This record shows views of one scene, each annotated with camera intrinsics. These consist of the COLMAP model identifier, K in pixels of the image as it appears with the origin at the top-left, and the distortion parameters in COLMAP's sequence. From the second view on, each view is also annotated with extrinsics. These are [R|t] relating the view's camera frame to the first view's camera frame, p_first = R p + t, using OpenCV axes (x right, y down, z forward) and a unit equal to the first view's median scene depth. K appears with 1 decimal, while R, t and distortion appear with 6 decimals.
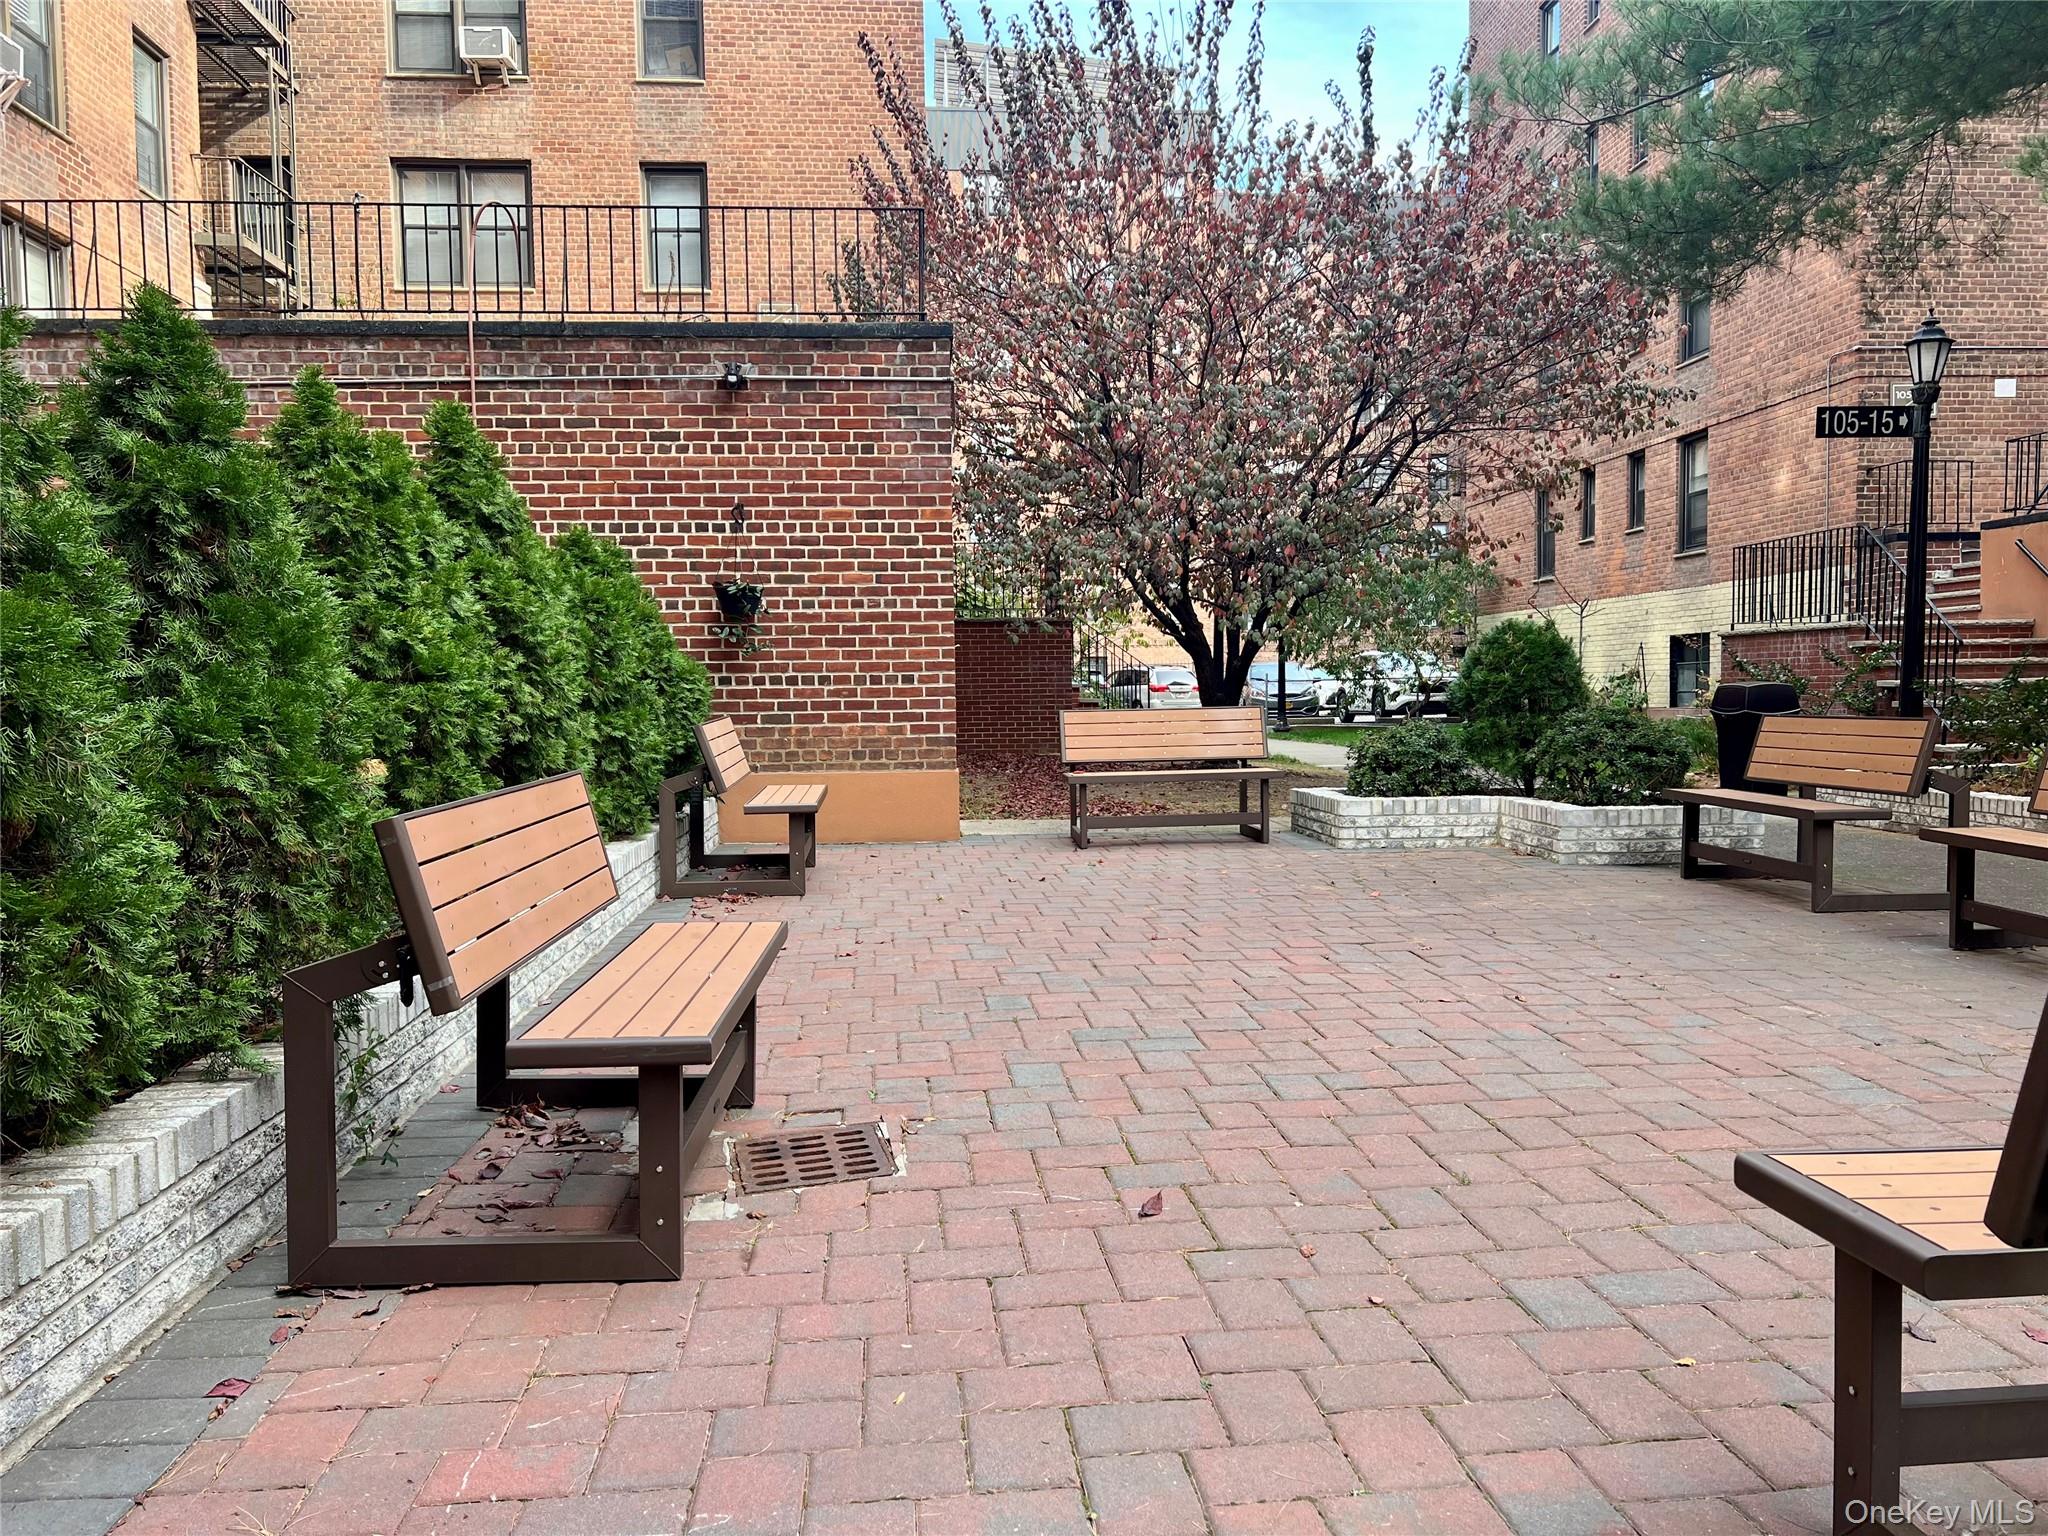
lens RADIAL K [[1535.8, 0, 1040.9], [0, 1535.8, 777.3], [0, 0, 1]] dist [0.038356, -0.035460]
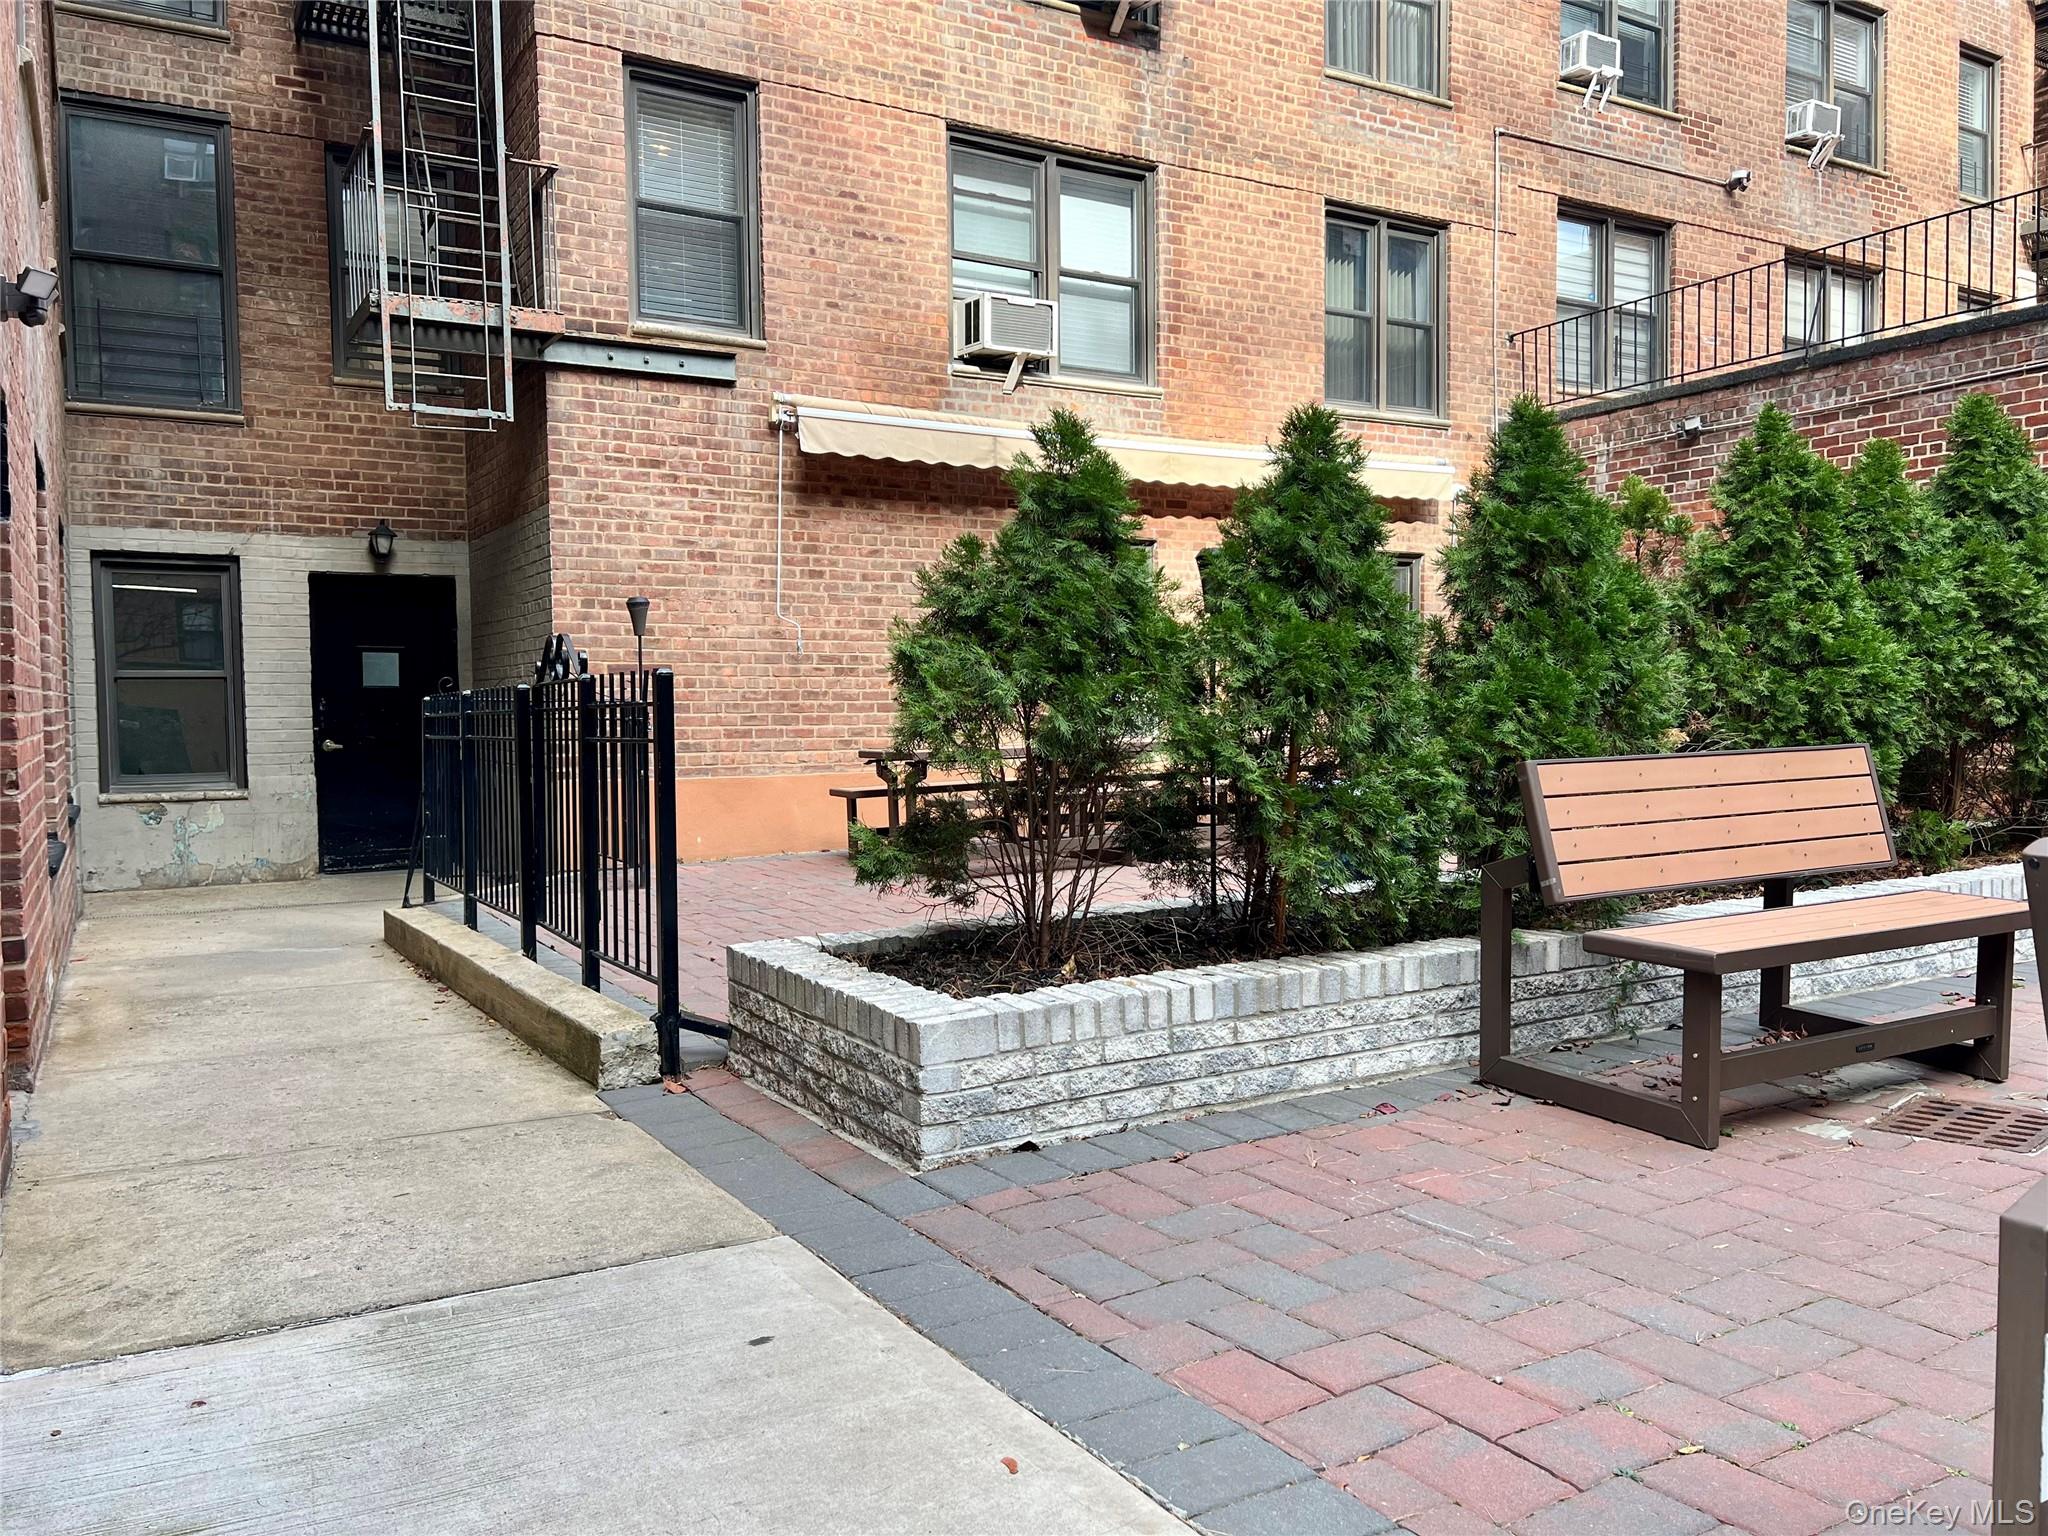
lens RADIAL K [[1535.8, 0, 1037.3], [0, 1535.8, 764.9], [0, 0, 1]] dist [0.038356, -0.035460]
pose [[0.439732, 0.043369, -0.897081, 0.368739], [-0.044956, 0.998644, 0.026242, 0.006416], [0.897003, 0.028790, 0.441085, -0.019011]]
